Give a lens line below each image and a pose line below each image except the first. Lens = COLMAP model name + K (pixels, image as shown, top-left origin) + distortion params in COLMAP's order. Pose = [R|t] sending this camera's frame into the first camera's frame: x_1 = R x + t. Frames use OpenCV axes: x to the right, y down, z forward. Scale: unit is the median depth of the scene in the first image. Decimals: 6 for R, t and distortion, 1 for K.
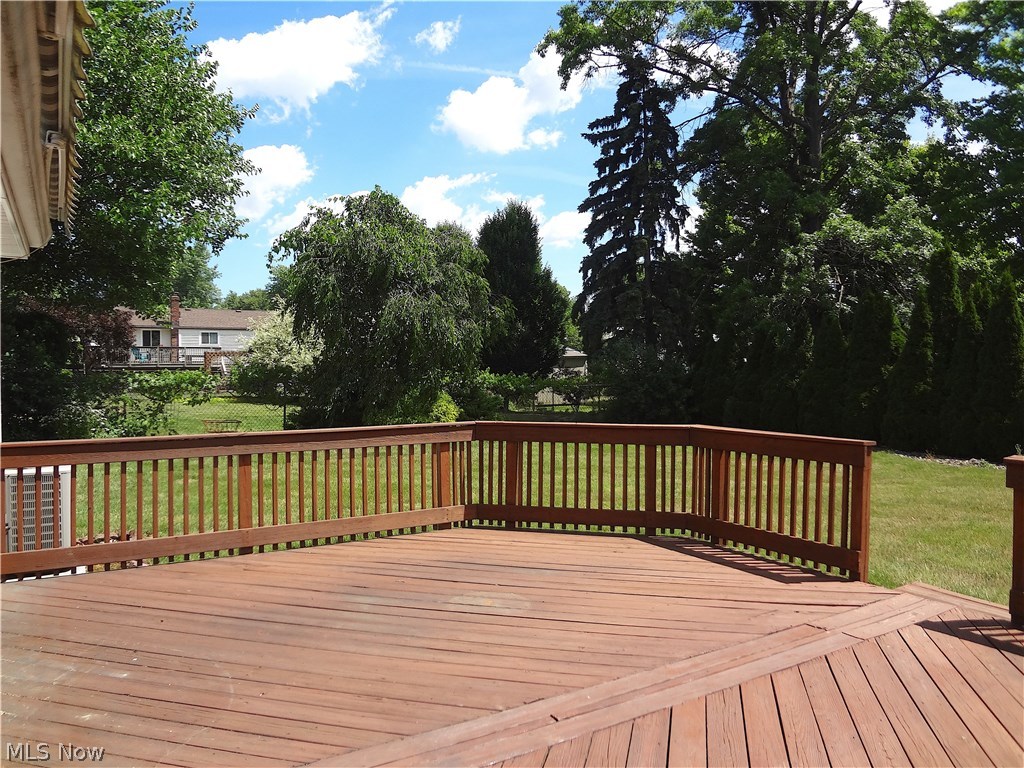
lens RADIAL K [[758.9, 0, 516.7], [0, 758.9, 382.0], [0, 0, 1]] dist [-0.046304, 0.010271]
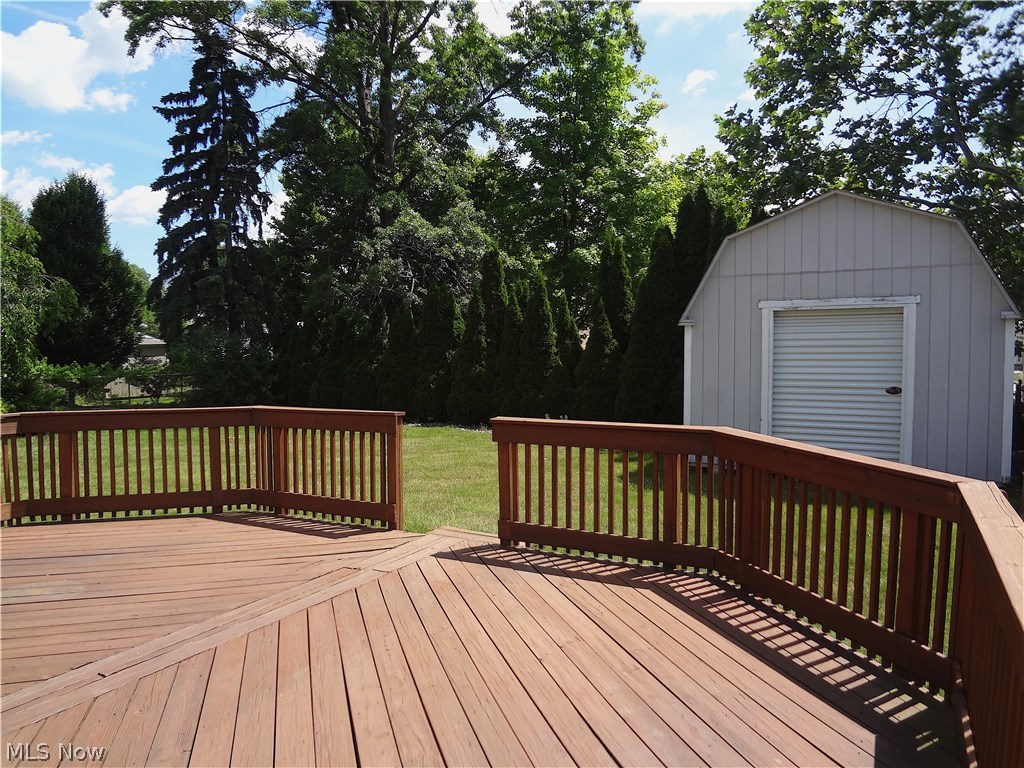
lens RADIAL K [[758.9, 0, 506.4], [0, 758.9, 386.9], [0, 0, 1]] dist [-0.046304, 0.010271]
pose [[0.873176, -0.031414, 0.486391, 0.008724], [0.020141, 0.999394, 0.028388, 0.002092], [-0.486988, -0.014992, 0.873280, -0.038192]]
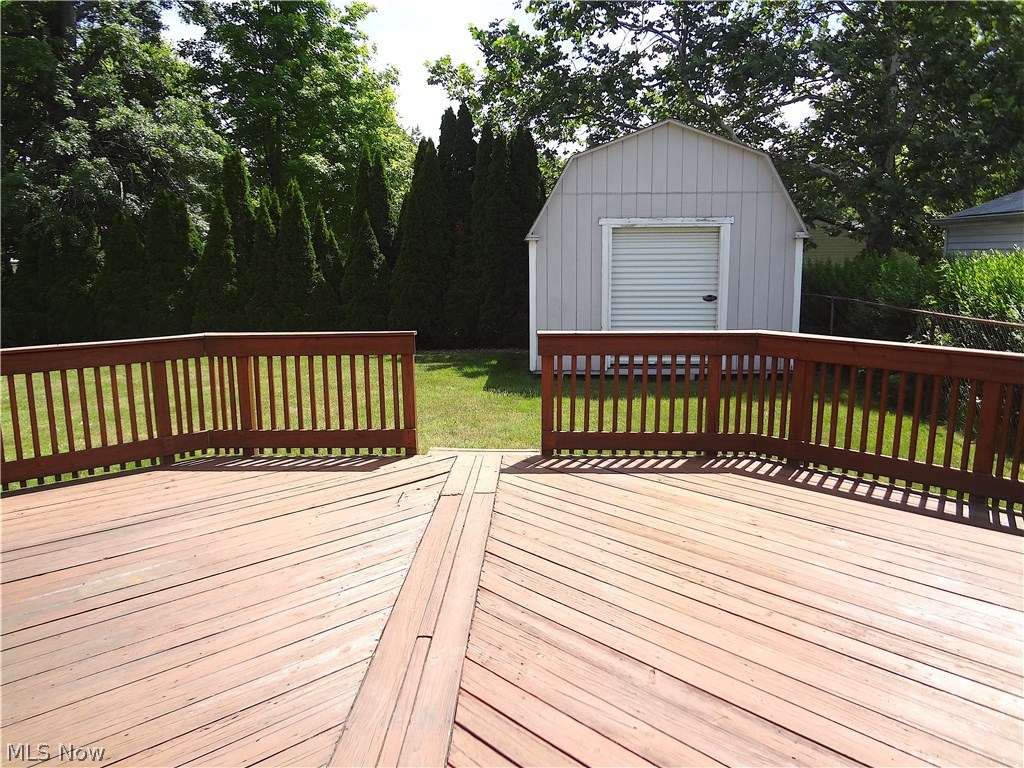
lens RADIAL K [[758.9, 0, 516.1], [0, 758.9, 393.8], [0, 0, 1]] dist [-0.046304, 0.010271]
pose [[0.552453, -0.150110, 0.819916, -0.109574], [0.030934, 0.986665, 0.159795, -0.001655], [-0.832970, -0.062916, 0.549730, 0.068128]]
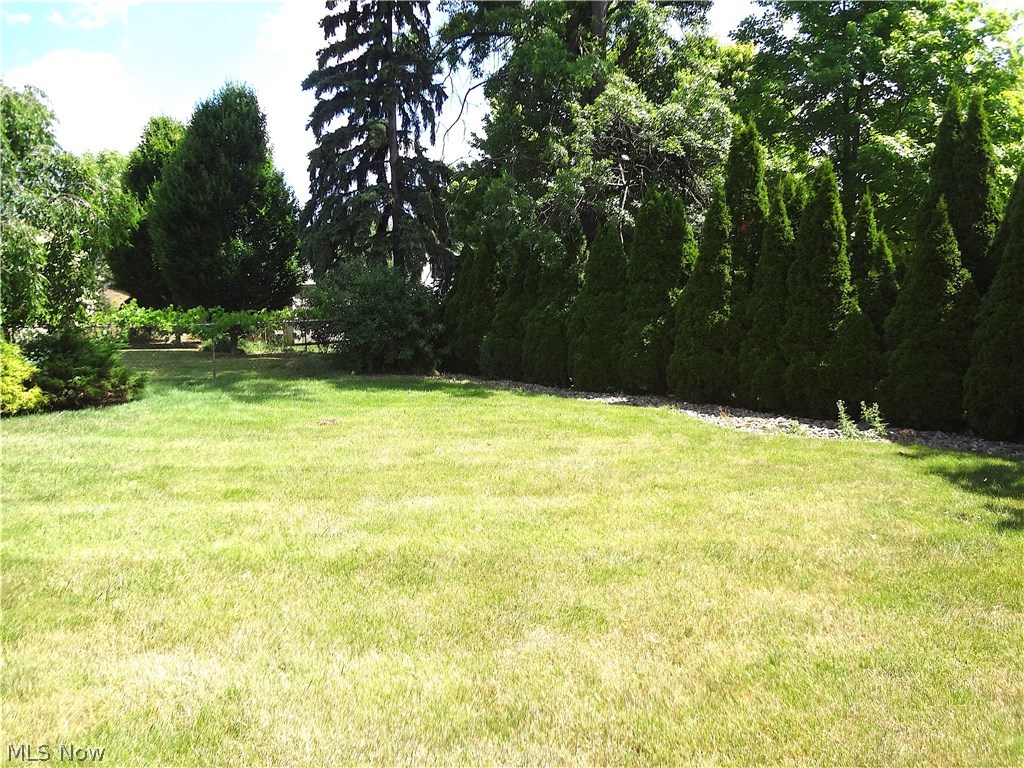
lens RADIAL K [[758.9, 0, 514.2], [0, 758.9, 389.1], [0, 0, 1]] dist [-0.046304, 0.010271]
pose [[0.977183, -0.036021, 0.209322, 0.165752], [0.014855, 0.994692, 0.101819, -0.001533], [-0.211878, -0.096386, 0.972531, 0.275461]]
